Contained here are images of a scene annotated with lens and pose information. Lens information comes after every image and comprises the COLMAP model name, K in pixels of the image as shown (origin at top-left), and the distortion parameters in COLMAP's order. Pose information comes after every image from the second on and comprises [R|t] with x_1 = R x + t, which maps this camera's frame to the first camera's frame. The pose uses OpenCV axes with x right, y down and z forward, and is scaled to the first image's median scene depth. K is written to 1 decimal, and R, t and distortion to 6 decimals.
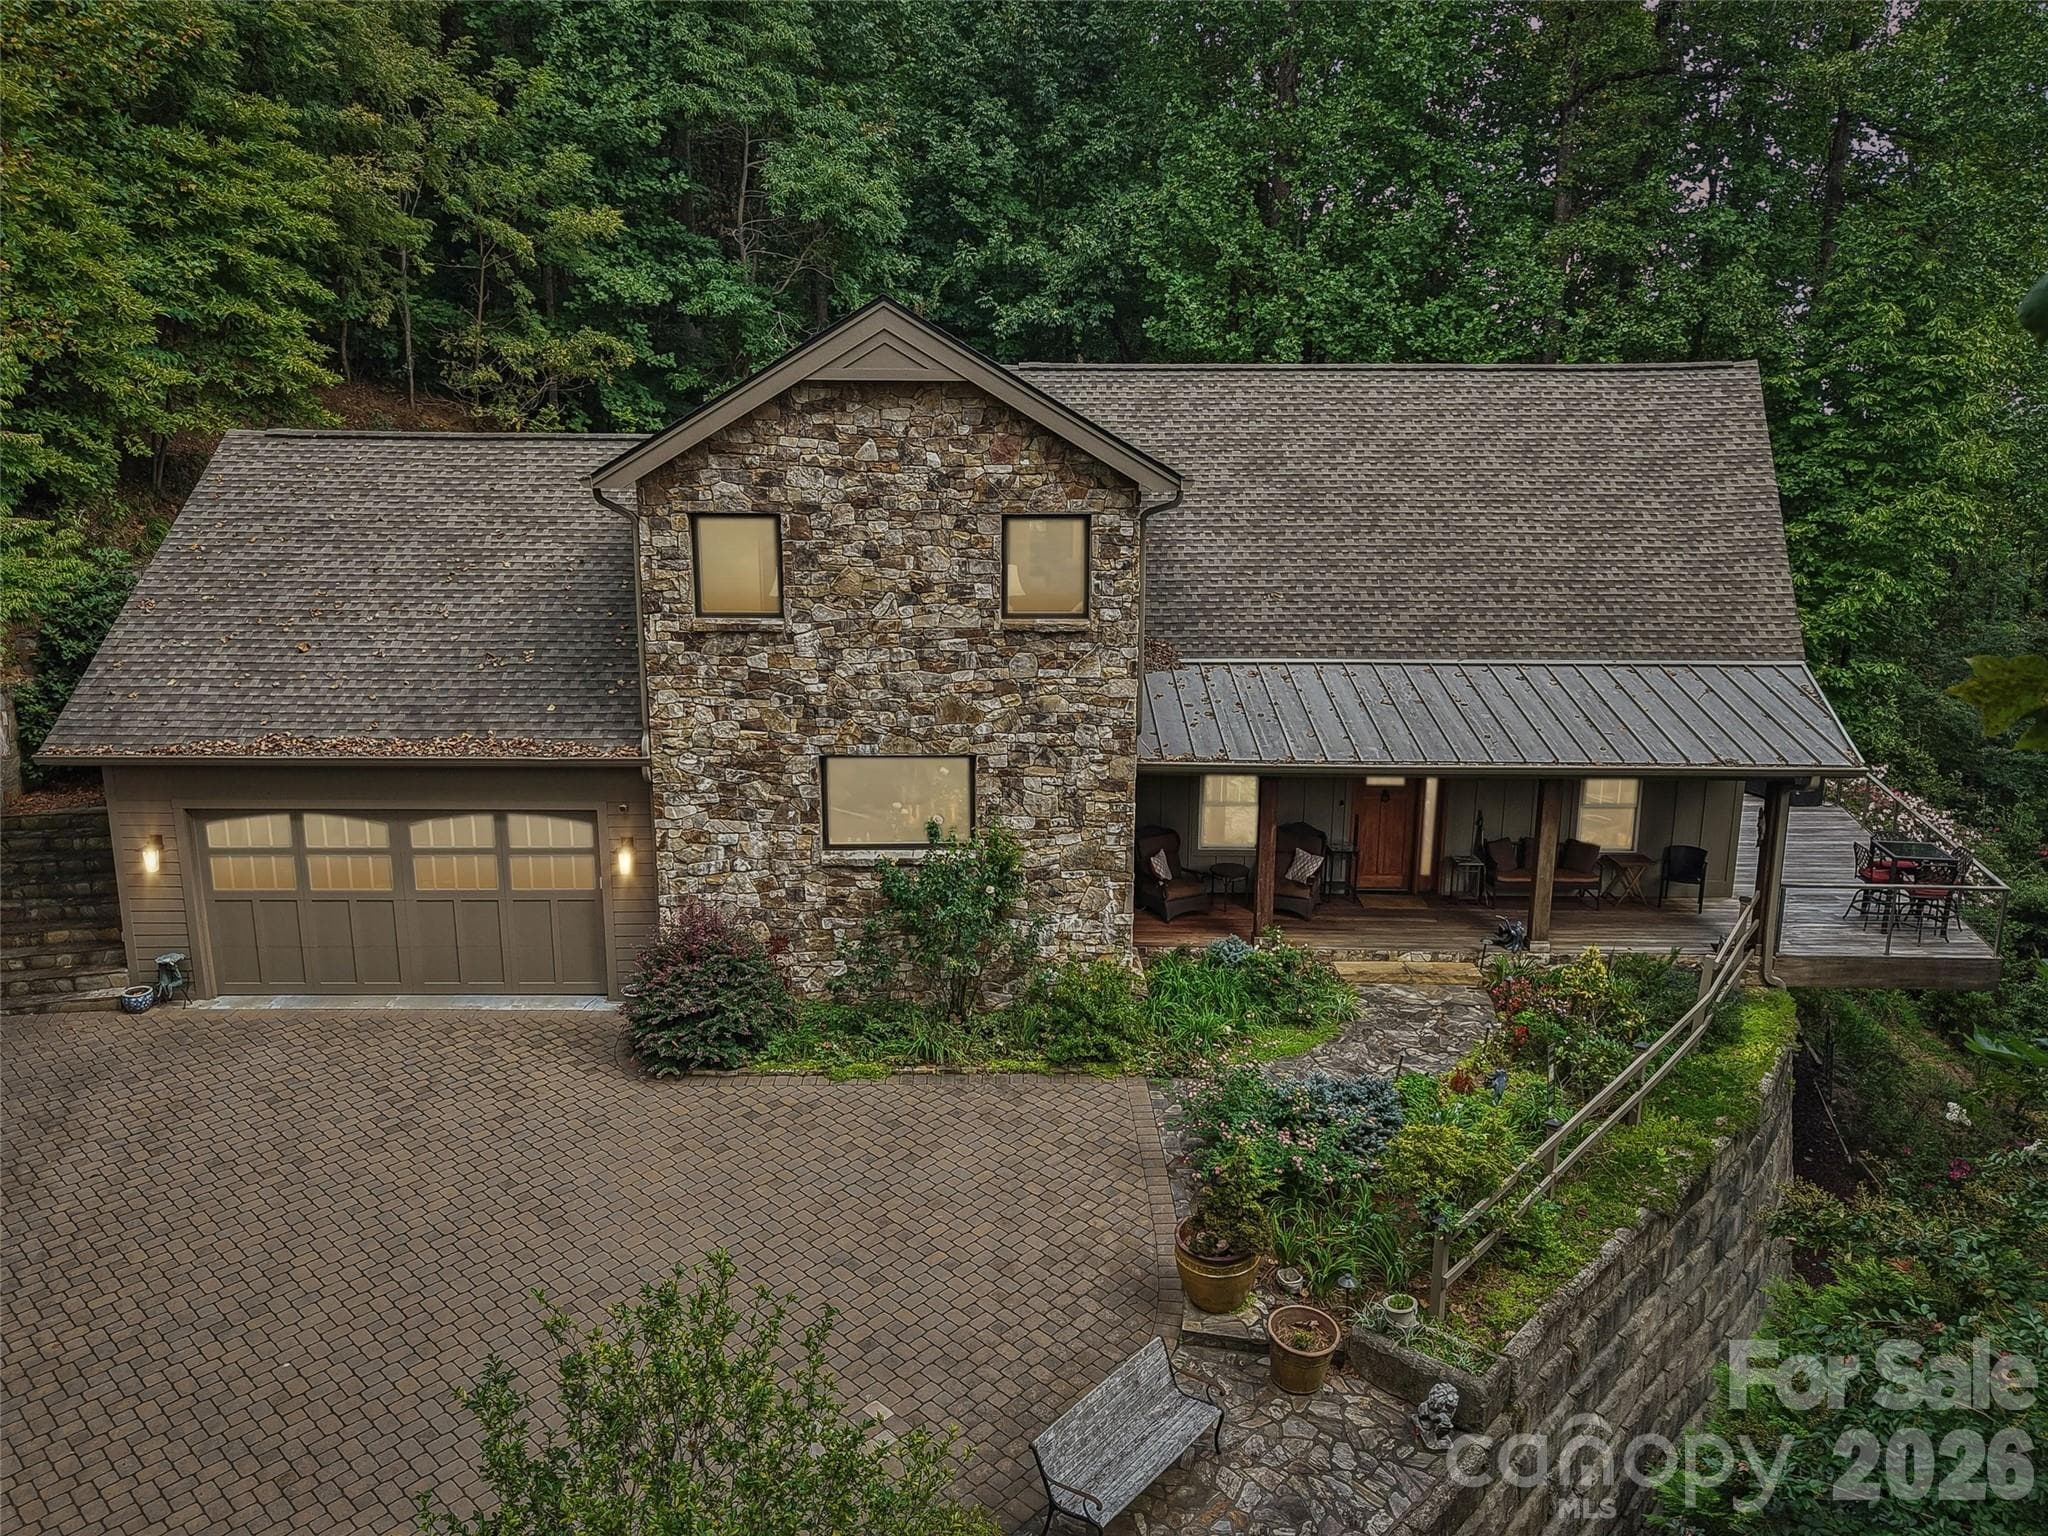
lens RADIAL K [[1381.4, 0, 986.8], [0, 1381.4, 779.3], [0, 0, 1]] dist [0.026170, -0.001606]
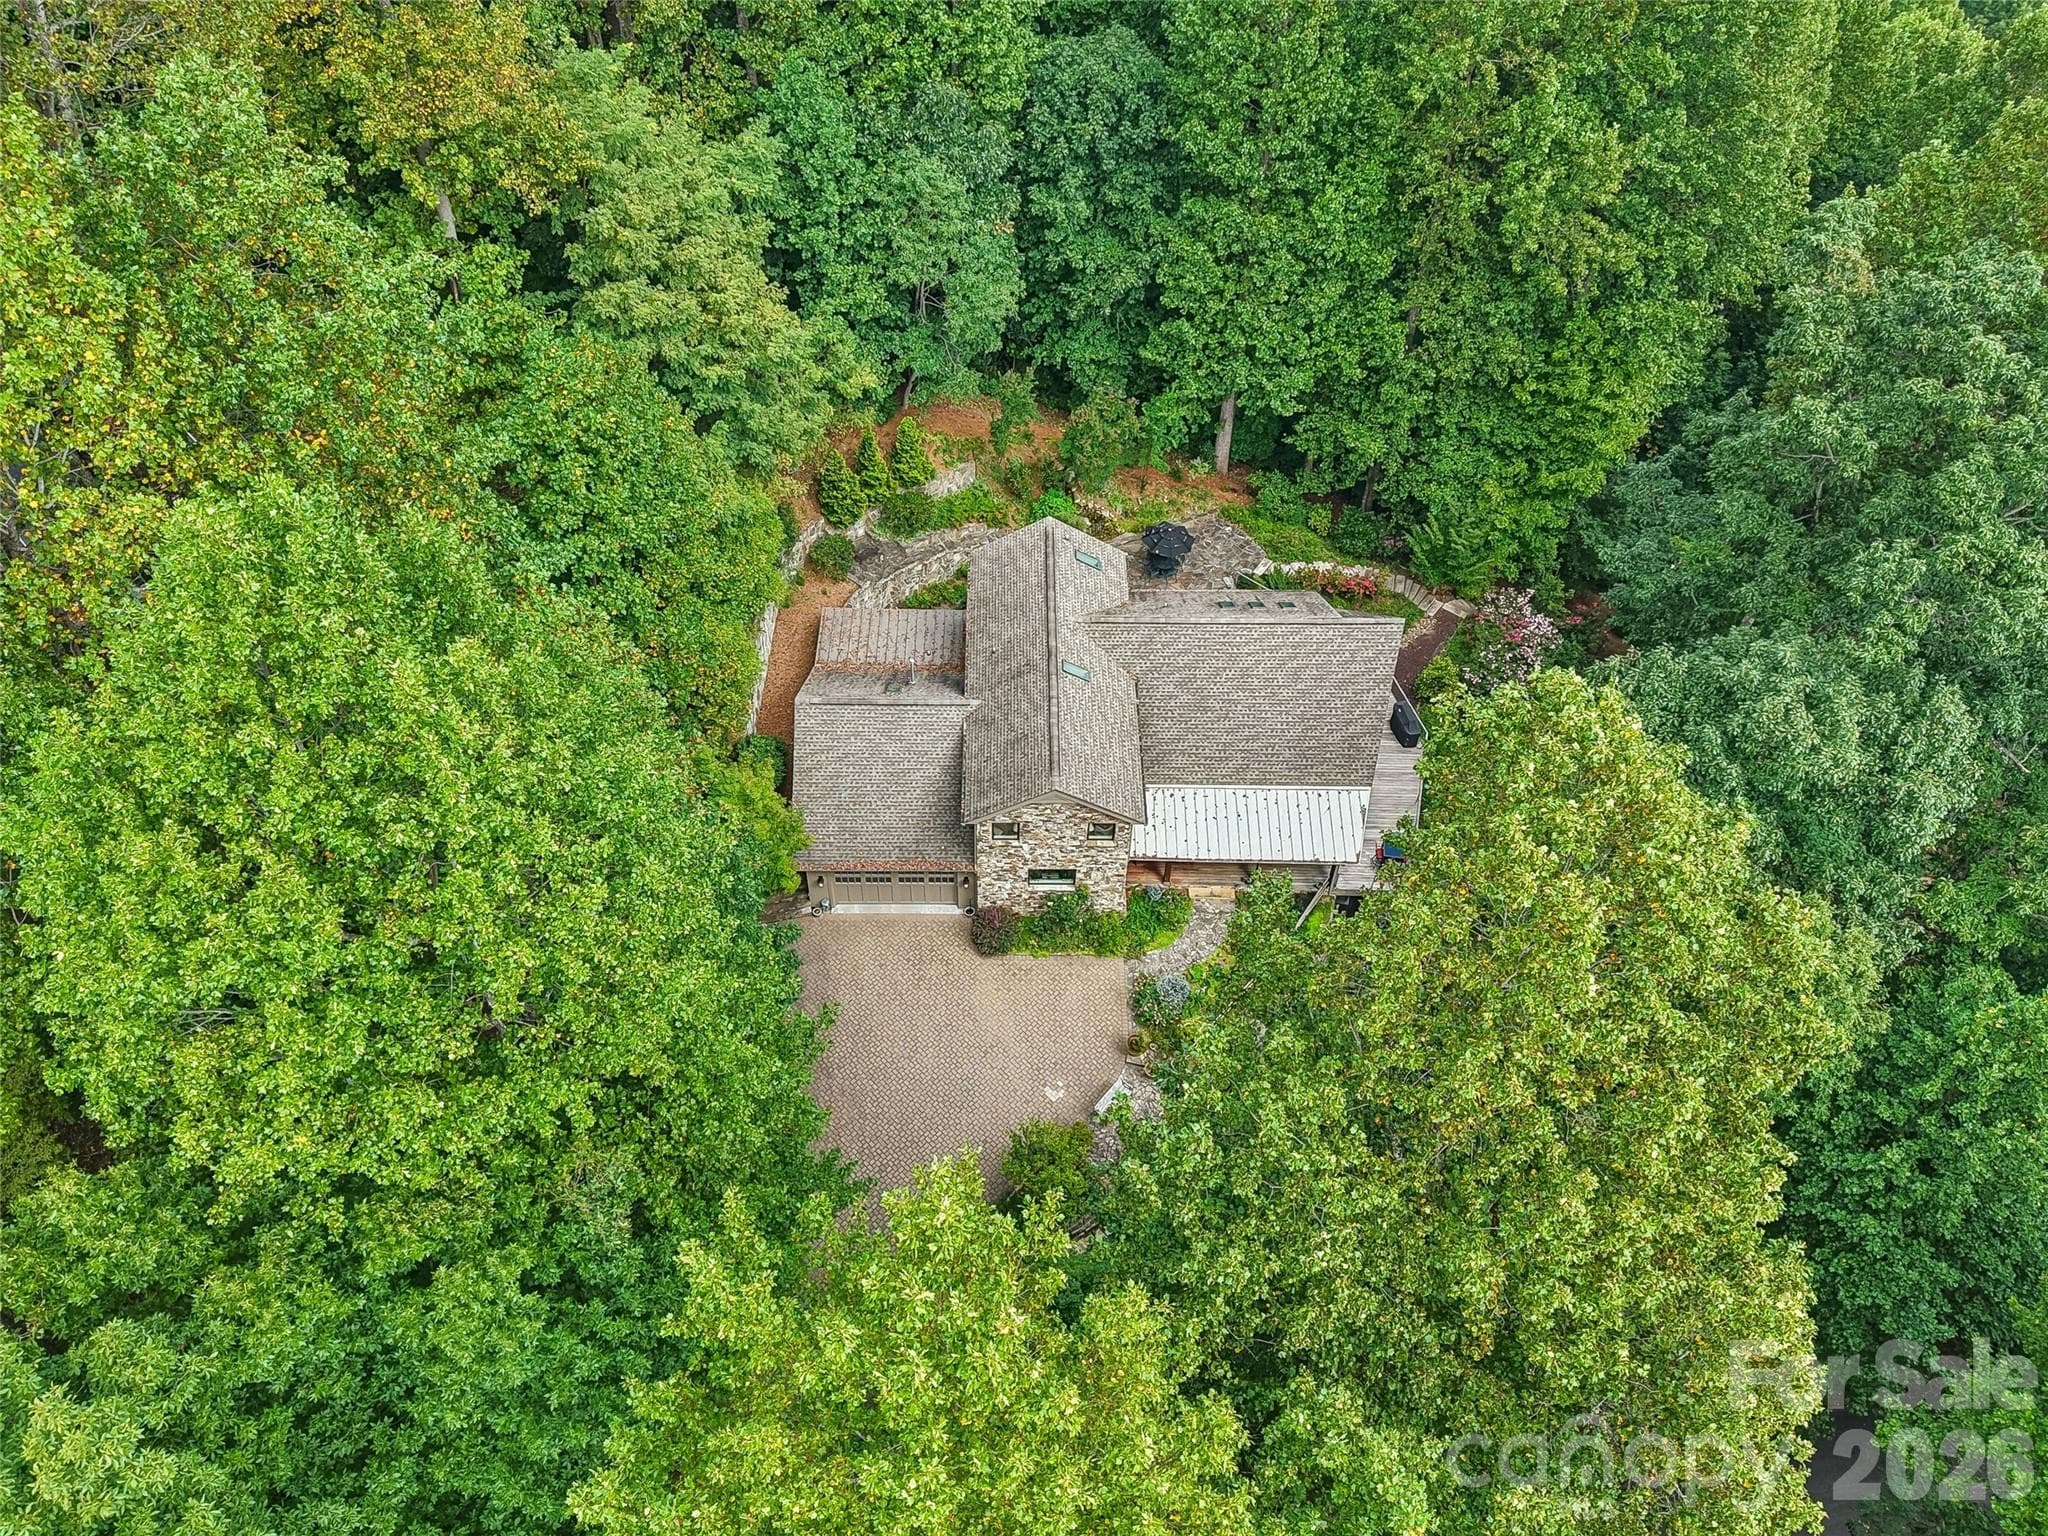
lens RADIAL K [[1381.4, 0, 986.8], [0, 1381.4, 779.3], [0, 0, 1]] dist [0.026170, -0.001606]
pose [[0.999993, -0.001182, -0.003473, -0.206234], [0.003003, 0.807437, 0.589946, -2.095813], [0.002107, -0.589953, 0.807435, -1.497446]]
